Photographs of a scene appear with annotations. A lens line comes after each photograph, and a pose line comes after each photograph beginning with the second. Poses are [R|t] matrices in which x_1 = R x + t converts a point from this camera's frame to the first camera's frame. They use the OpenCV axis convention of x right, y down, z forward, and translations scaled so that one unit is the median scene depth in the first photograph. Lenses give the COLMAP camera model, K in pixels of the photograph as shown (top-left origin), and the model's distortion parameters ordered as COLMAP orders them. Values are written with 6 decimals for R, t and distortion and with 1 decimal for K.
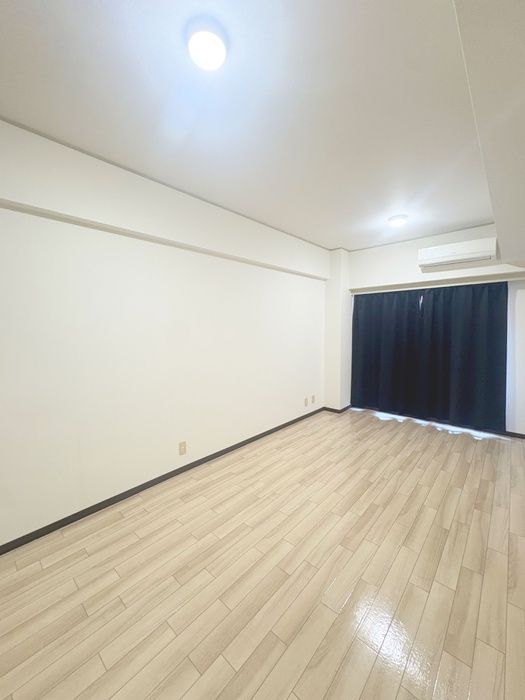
lens RADIAL K [[278.5, 0, 261.2], [0, 278.5, 348.4], [0, 0, 1]] dist [0.002686, 0.000004]
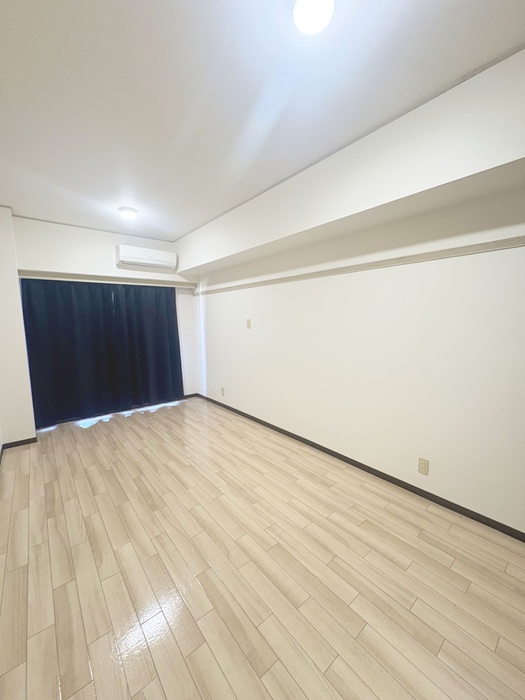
lens RADIAL K [[278.5, 0, 261.3], [0, 278.5, 355.5], [0, 0, 1]] dist [0.002686, 0.000004]
pose [[0.150315, -0.125083, 0.980693, -0.483373], [0.085523, 0.989891, 0.113148, -0.032940], [-0.984932, 0.066864, 0.159493, 0.446291]]
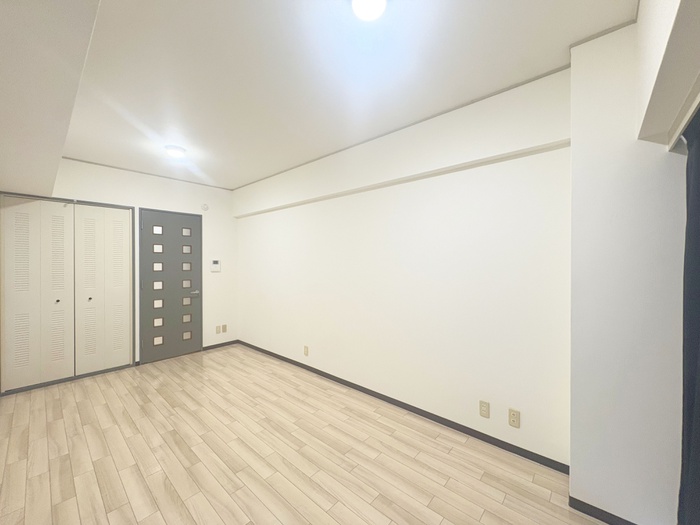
lens RADIAL K [[278.5, 0, 353.3], [0, 278.5, 258.1], [0, 0, 1]] dist [0.002686, 0.000004]
pose [[0.015194, -0.002255, -0.999882, 0.971102], [-0.073737, 0.997272, -0.003369, -0.091963], [0.997162, 0.073780, 0.014986, 1.066067]]
